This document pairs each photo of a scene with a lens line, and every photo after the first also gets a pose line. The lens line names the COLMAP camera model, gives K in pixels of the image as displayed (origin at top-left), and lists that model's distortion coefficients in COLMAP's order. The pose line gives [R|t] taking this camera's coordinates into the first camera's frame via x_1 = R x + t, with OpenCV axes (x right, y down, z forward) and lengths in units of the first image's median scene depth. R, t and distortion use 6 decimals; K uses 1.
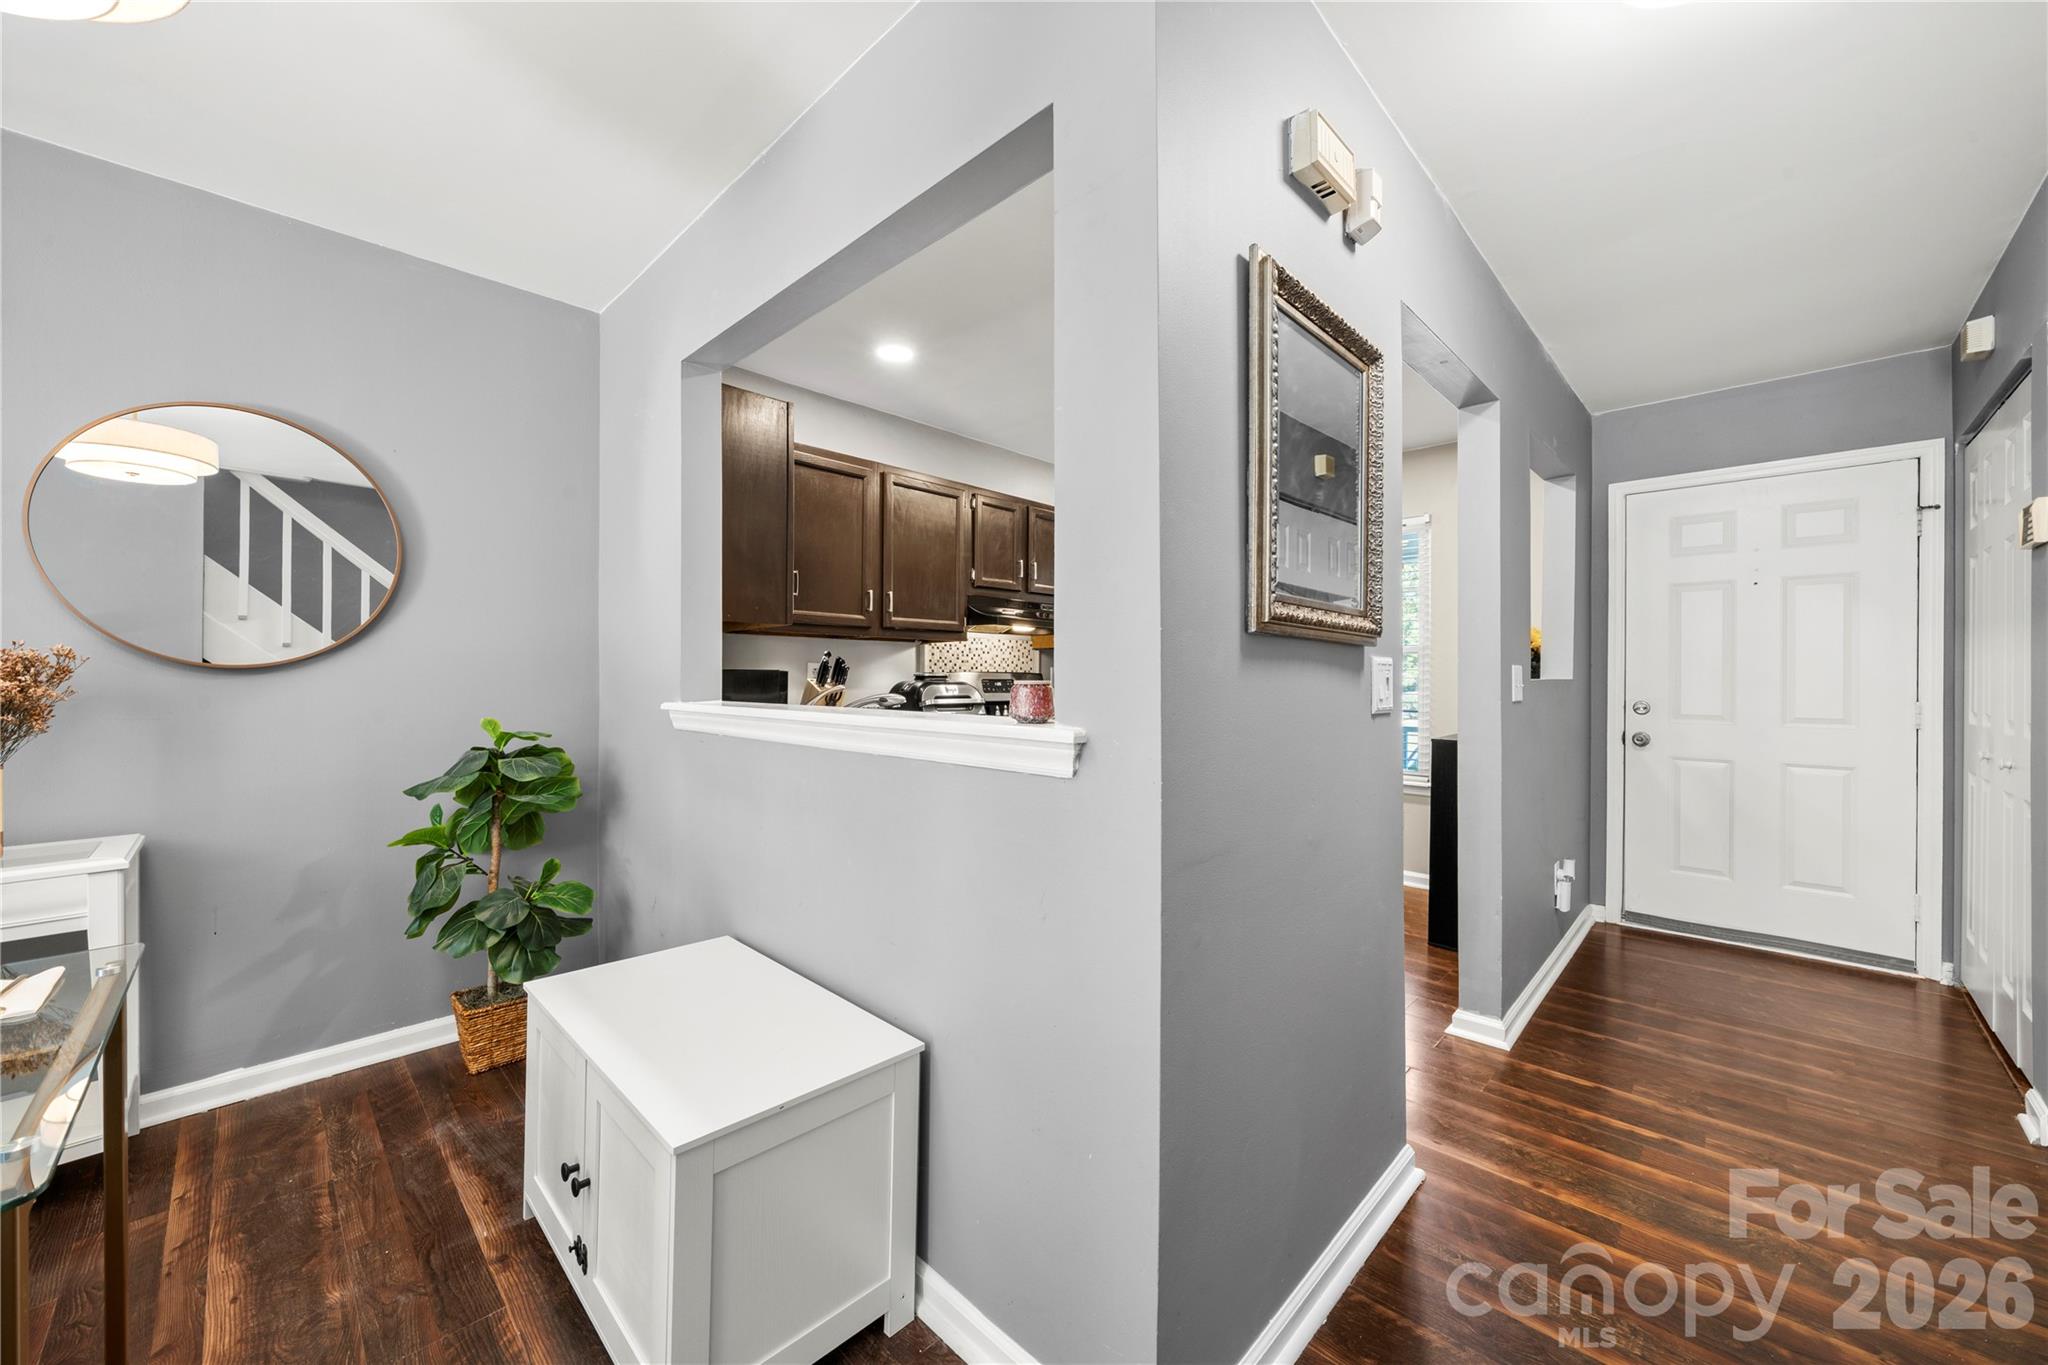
lens RADIAL K [[753.9, 0, 1007.0], [0, 753.9, 670.0], [0, 0, 1]] dist [-0.005678, 0.000153]
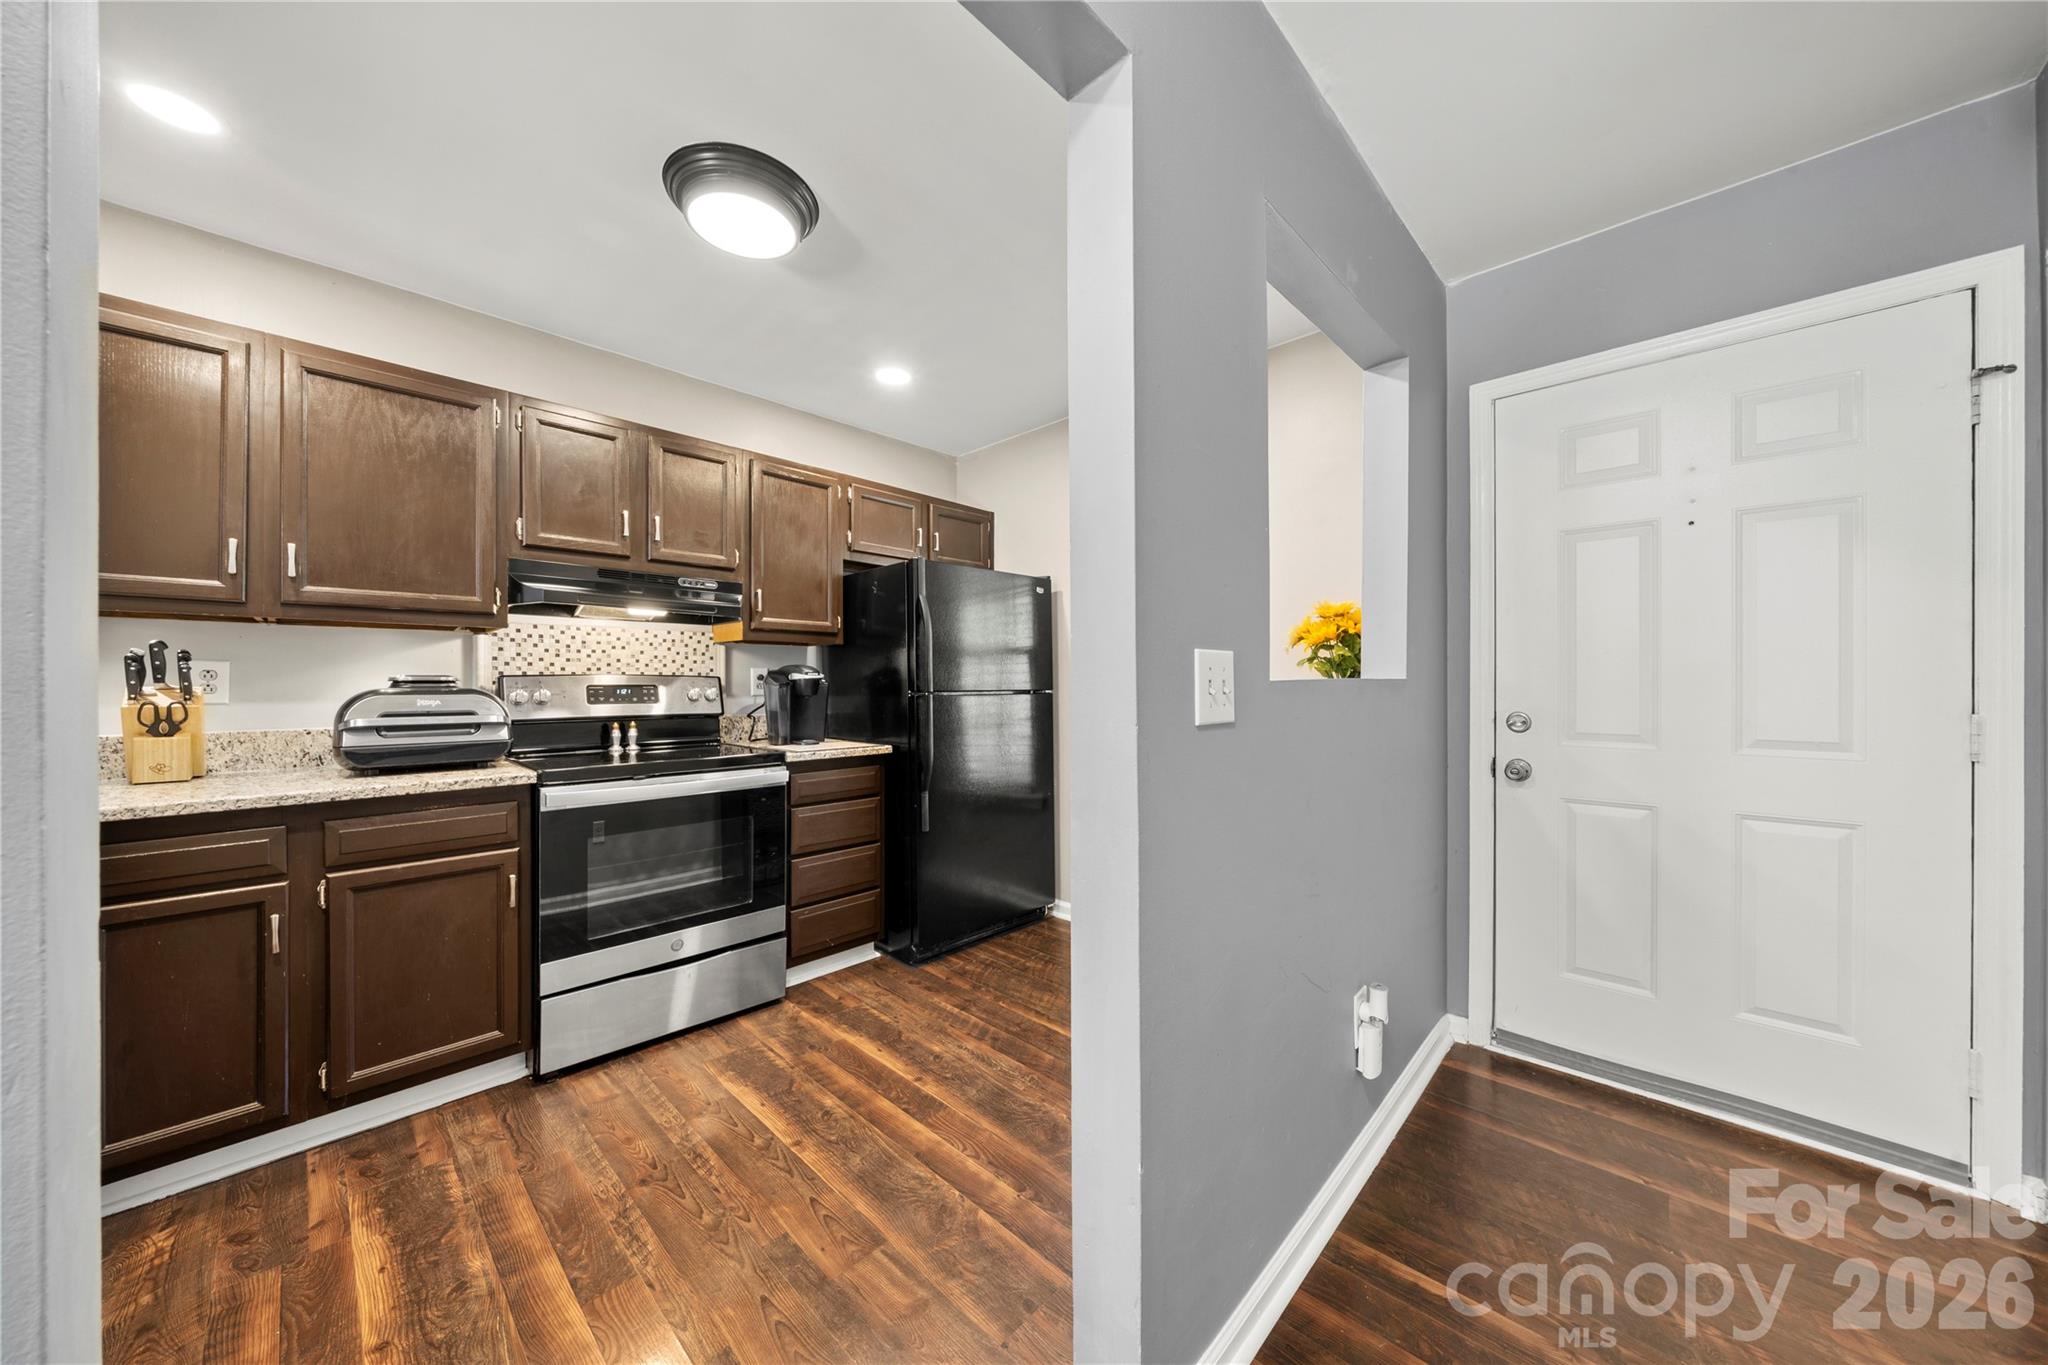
lens RADIAL K [[697.8, 0, 1007.3], [0, 697.8, 677.8], [0, 0, 1]] dist [-0.006086, 0.000669]
pose [[0.999877, -0.006859, 0.014118, 0.453492], [0.006834, 0.999975, 0.001851, 0.008812], [-0.014131, -0.001754, 0.999899, 0.463716]]
